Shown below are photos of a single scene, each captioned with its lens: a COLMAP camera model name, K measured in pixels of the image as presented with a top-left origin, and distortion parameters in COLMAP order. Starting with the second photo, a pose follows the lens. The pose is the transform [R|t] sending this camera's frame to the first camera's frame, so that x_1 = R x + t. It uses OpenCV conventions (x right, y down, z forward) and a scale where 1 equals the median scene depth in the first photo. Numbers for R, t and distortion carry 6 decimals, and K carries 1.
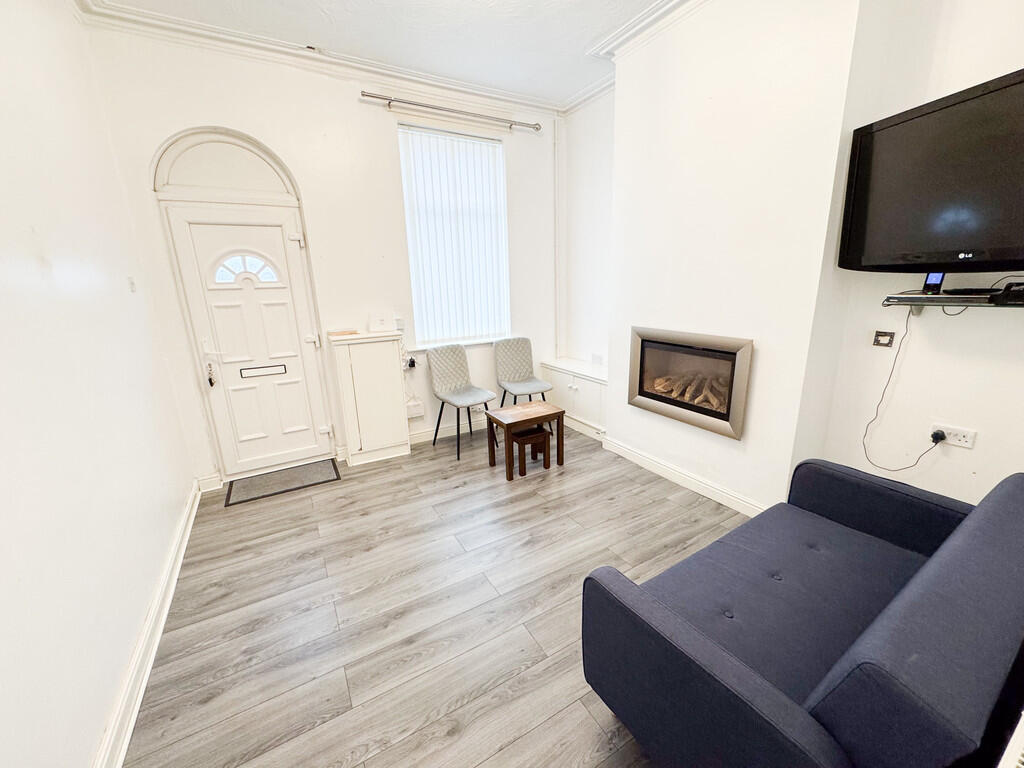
lens RADIAL K [[404.7, 0, 512.0], [0, 404.7, 384.0], [0, 0, 1]] dist [-0.000881, -0.000147]
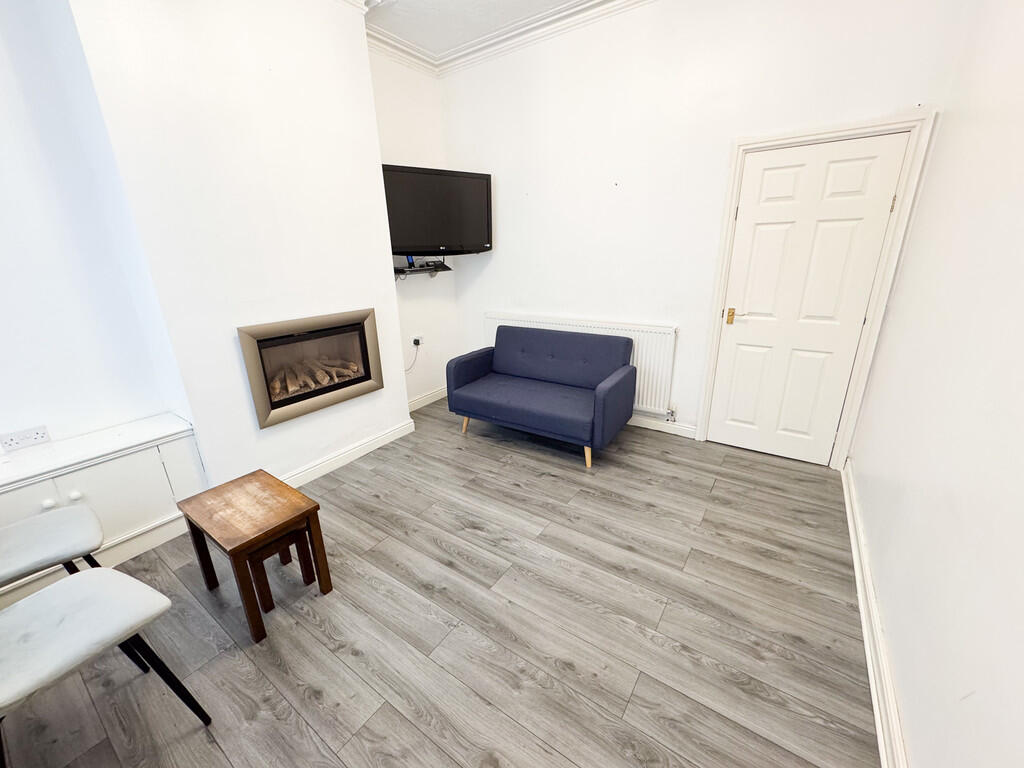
lens RADIAL K [[408.0, 0, 512.0], [0, 408.0, 384.0], [0, 0, 1]] dist [0.001367, 0.000068]
pose [[-0.420721, -0.240713, 0.874672, -0.861878], [0.262998, 0.890387, 0.371541, -0.285729], [-0.868231, 0.386352, -0.311298, 1.225662]]
